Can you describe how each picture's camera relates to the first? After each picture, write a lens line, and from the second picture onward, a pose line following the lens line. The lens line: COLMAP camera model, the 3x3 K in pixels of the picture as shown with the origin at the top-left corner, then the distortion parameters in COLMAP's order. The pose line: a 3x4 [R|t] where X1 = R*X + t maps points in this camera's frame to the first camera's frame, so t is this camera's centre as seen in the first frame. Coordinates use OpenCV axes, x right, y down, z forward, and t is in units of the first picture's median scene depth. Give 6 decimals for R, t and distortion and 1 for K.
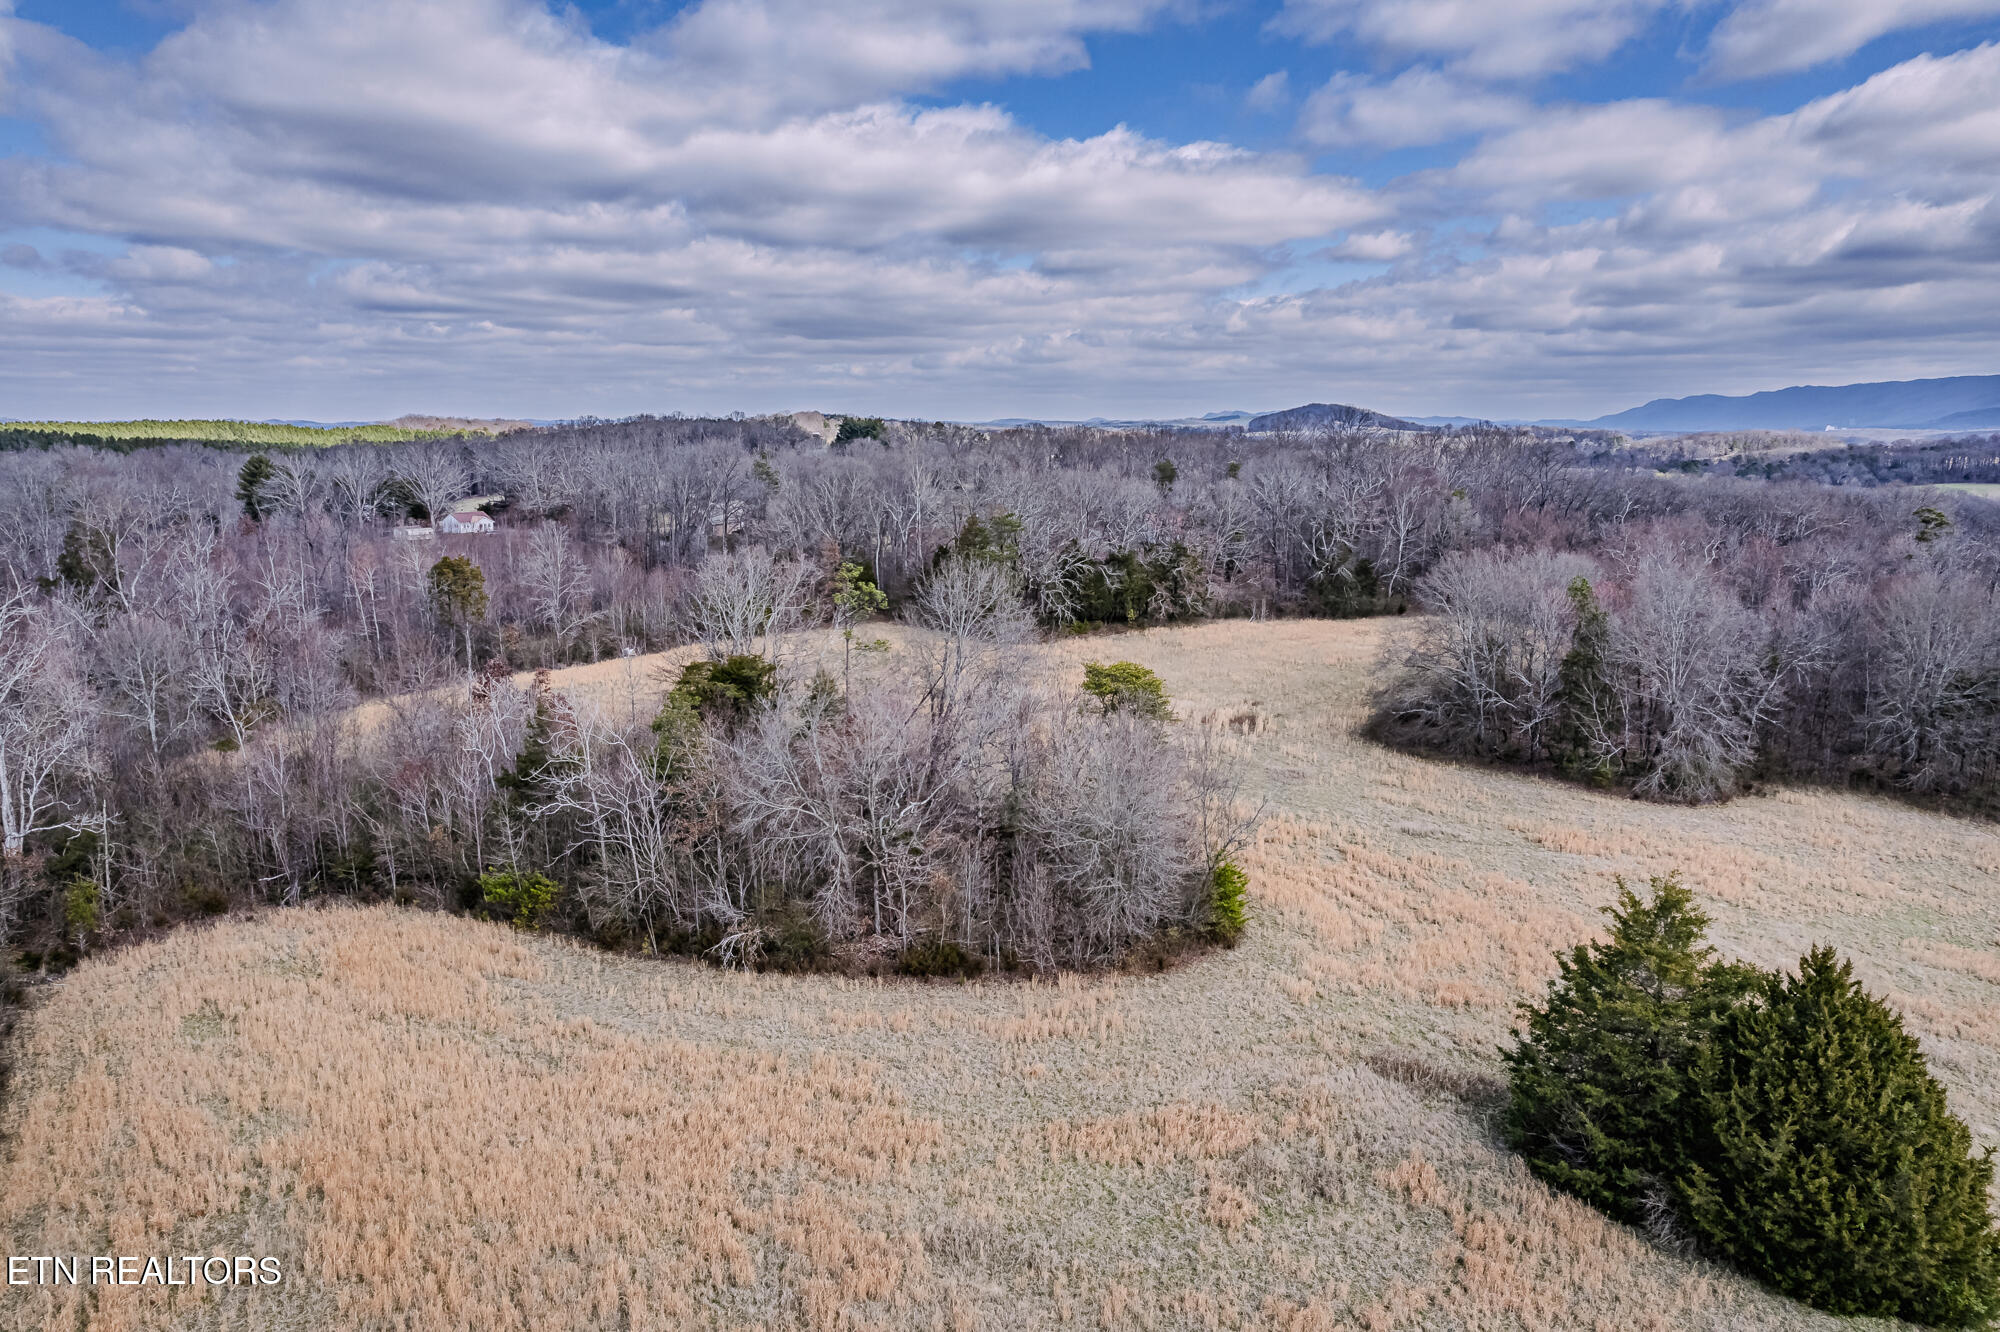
lens RADIAL K [[1294.4, 0, 997.2], [0, 1294.4, 665.9], [0, 0, 1]] dist [-0.048222, 0.040601]
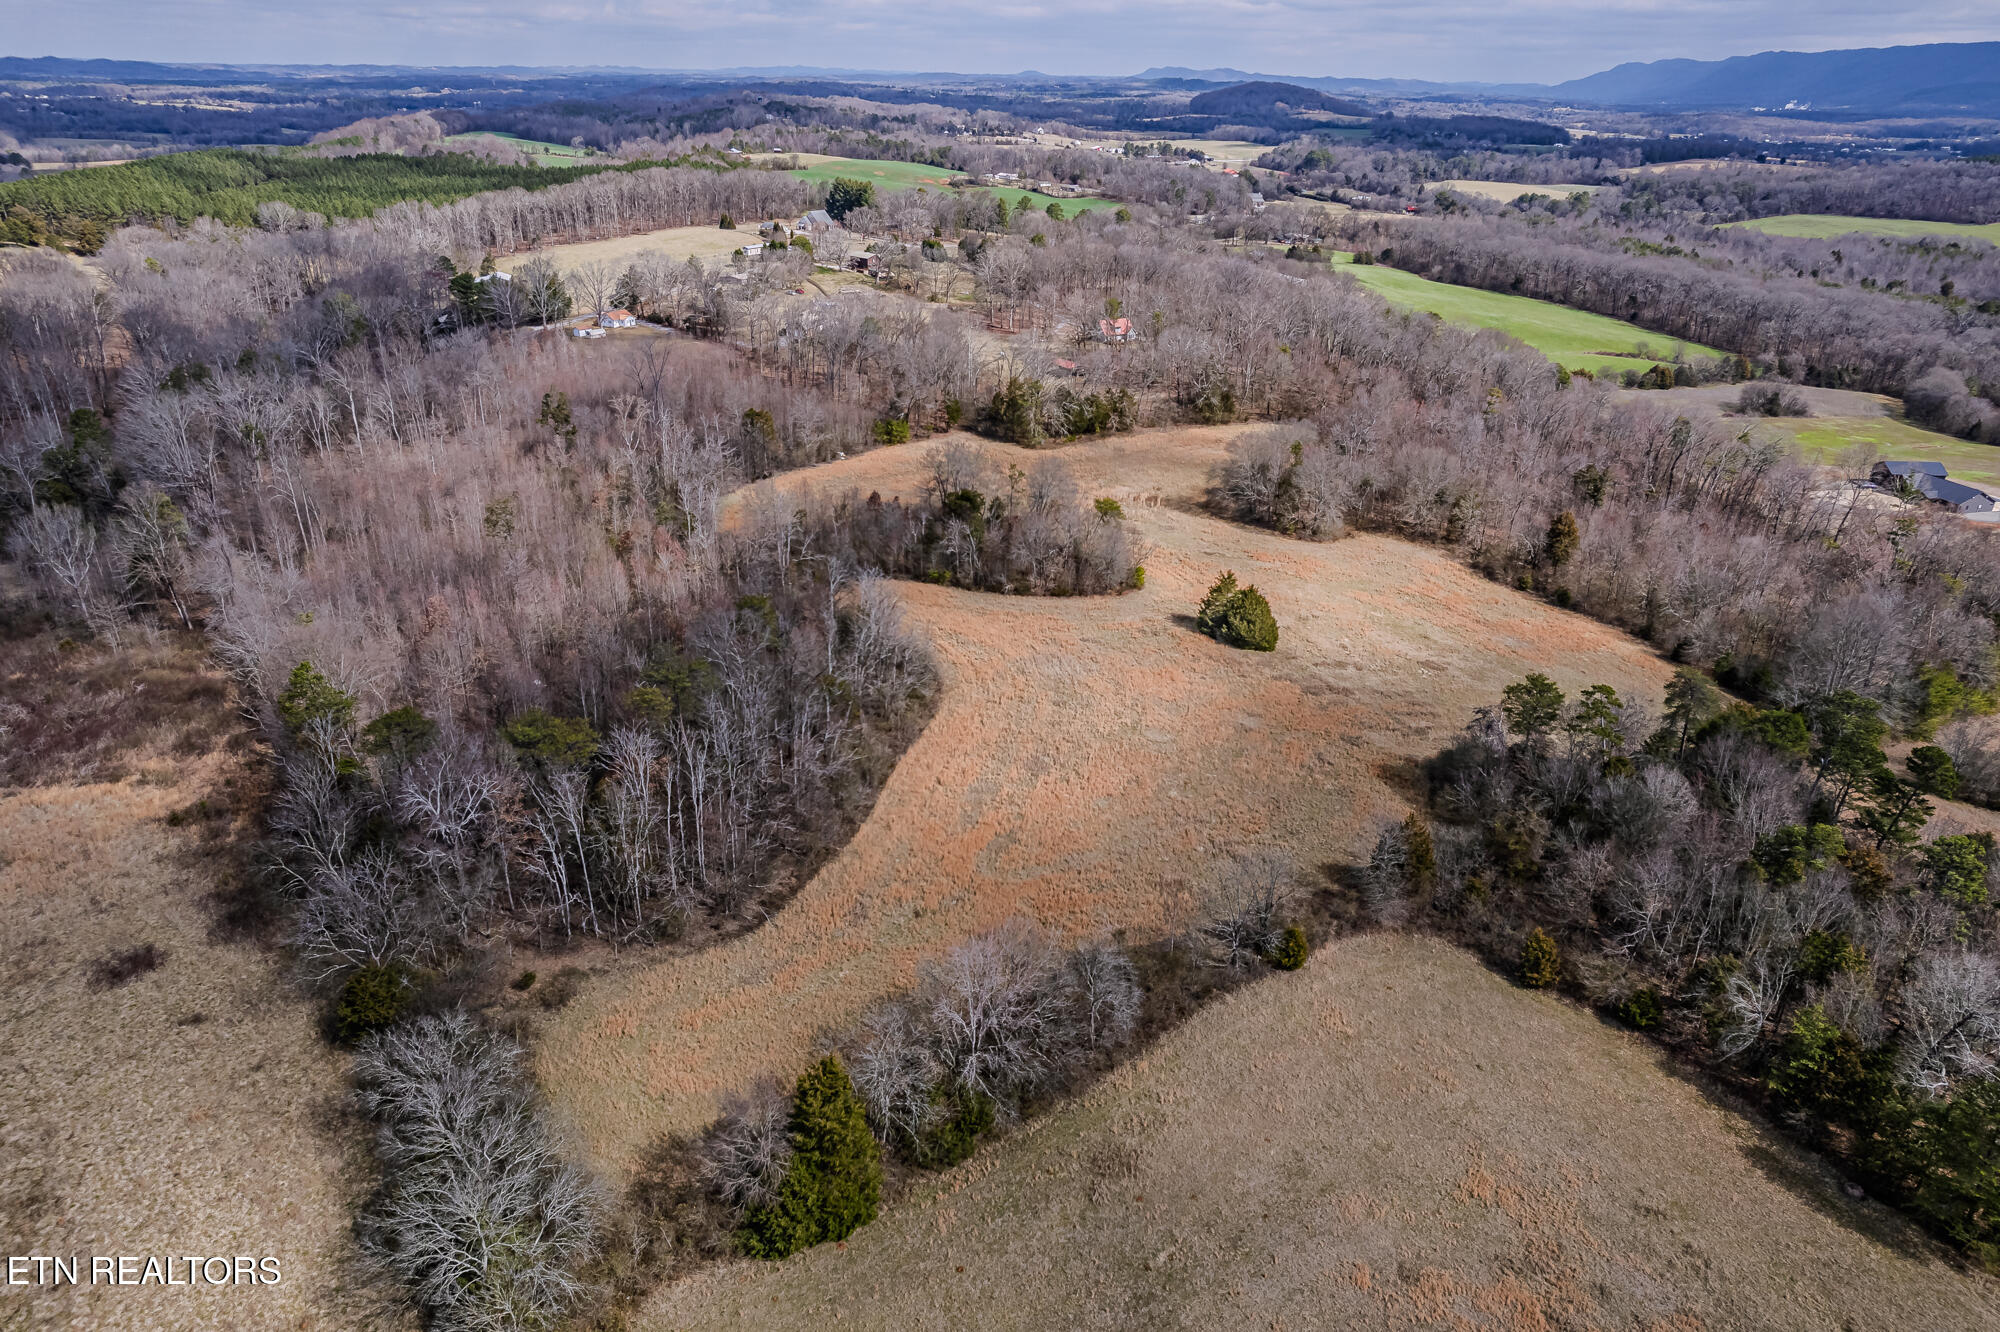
lens RADIAL K [[1294.4, 0, 999.4], [0, 1294.4, 667.0], [0, 0, 1]] dist [-0.048222, 0.040601]
pose [[0.998453, -0.008245, 0.054981, -0.425049], [-0.005087, 0.971246, 0.238025, -0.444289], [-0.055362, -0.237936, 0.969702, -2.624784]]
